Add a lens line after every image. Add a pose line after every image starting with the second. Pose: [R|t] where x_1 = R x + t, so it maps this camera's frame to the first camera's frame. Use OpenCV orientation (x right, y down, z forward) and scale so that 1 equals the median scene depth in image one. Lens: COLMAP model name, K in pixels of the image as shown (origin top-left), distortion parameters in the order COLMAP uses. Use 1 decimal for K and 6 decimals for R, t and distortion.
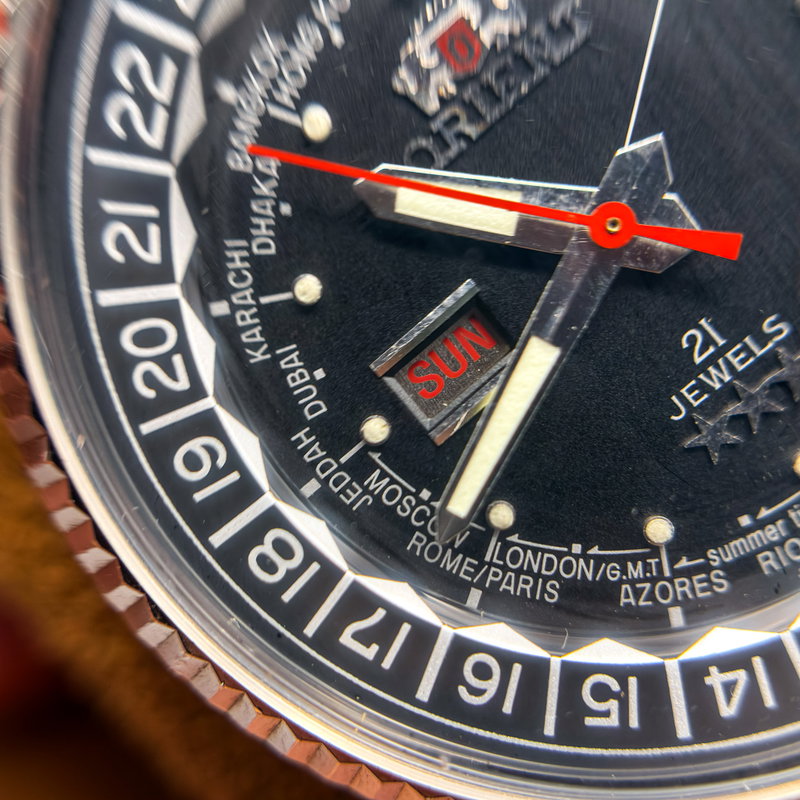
lens RADIAL K [[1242.8, 0, 401.5], [0, 1242.8, 428.4], [0, 0, 1]] dist [0.507450, 0.000886]
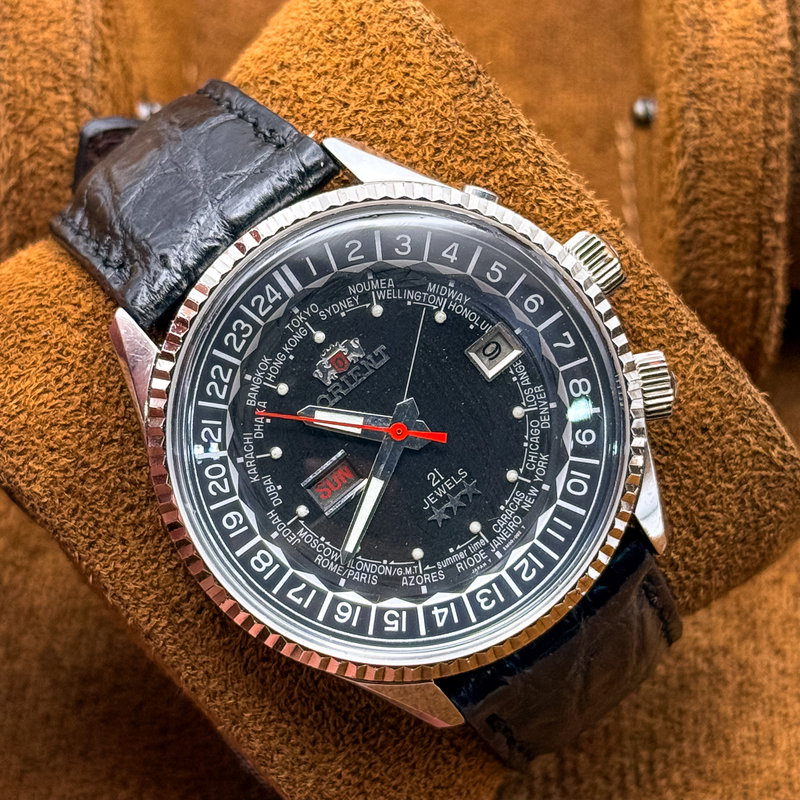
lens RADIAL K [[2287.4, 0, 400.0], [0, 2287.4, 400.0], [0, 0, 1]] dist [0.326436, 0.289946]
pose [[0.997001, 0.021180, 0.074429, -0.169524], [-0.013503, 0.994674, -0.102180, 0.241746], [-0.076196, 0.100868, 0.991978, -3.476824]]
